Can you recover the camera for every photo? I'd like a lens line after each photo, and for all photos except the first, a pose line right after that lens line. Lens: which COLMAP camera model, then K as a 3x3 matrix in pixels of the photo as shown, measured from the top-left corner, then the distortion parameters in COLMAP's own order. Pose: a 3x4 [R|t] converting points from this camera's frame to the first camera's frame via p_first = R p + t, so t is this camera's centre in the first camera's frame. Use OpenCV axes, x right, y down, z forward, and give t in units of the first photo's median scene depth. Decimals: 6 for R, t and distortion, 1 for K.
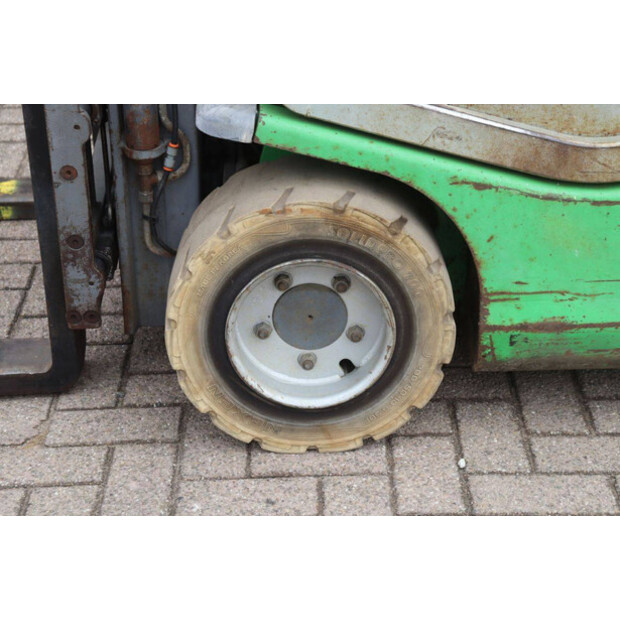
lens RADIAL K [[1436.3, 0, 311.9], [0, 1436.3, 309.3], [0, 0, 1]] dist [0.404577, 0.000000]
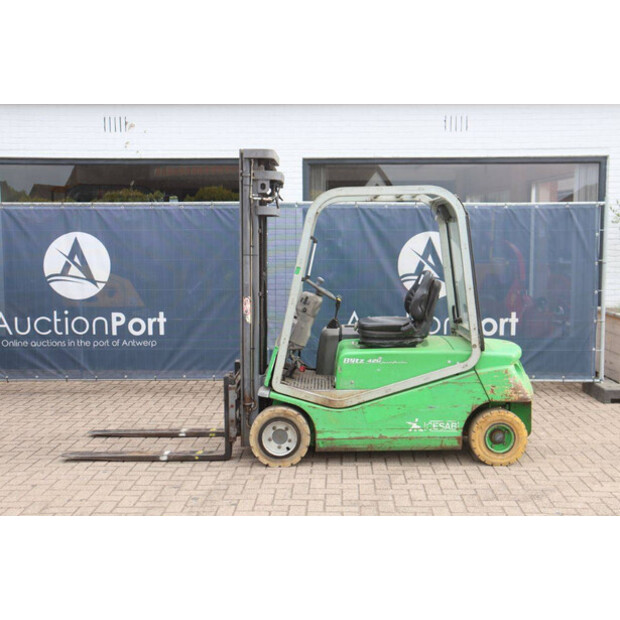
lens RADIAL K [[722.9, 0, 315.5], [0, 722.9, 320.1], [0, 0, 1]] dist [0.072337, 0.000000]
pose [[0.999494, 0.009005, -0.030510, 0.185823], [-0.019535, 0.930708, -0.365240, 0.521016], [0.025107, 0.365652, 0.930413, -1.368318]]
